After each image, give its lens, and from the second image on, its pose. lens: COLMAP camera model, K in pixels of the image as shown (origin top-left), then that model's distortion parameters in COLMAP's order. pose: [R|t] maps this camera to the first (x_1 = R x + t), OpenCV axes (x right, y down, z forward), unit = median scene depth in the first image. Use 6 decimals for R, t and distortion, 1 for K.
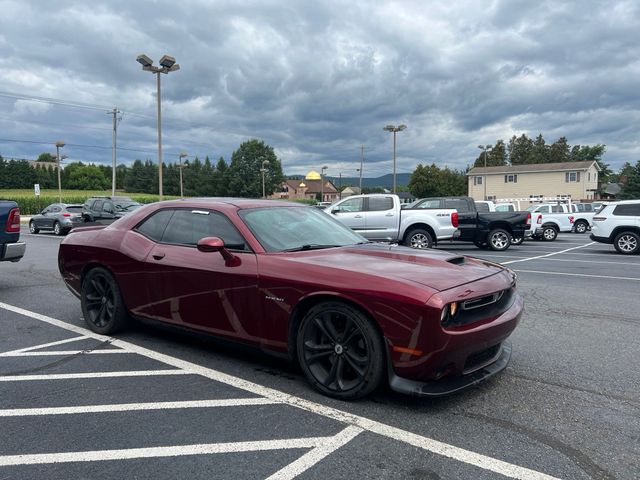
lens RADIAL K [[475.5, 0, 314.9], [0, 475.5, 247.6], [0, 0, 1]] dist [0.037759, -0.036738]
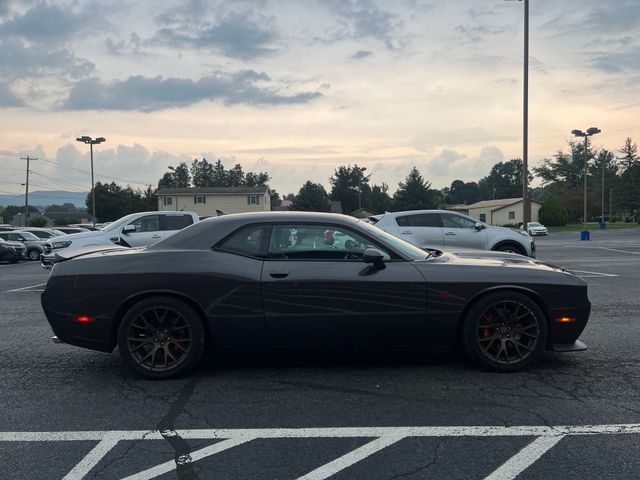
lens RADIAL K [[475.5, 0, 311.6], [0, 475.5, 263.6], [0, 0, 1]] dist [0.037759, -0.036738]
pose [[0.784624, -0.057531, 0.617297, -0.178837], [0.063771, 0.997893, 0.011945, -0.006237], [-0.616684, 0.029994, 0.786640, 0.106631]]
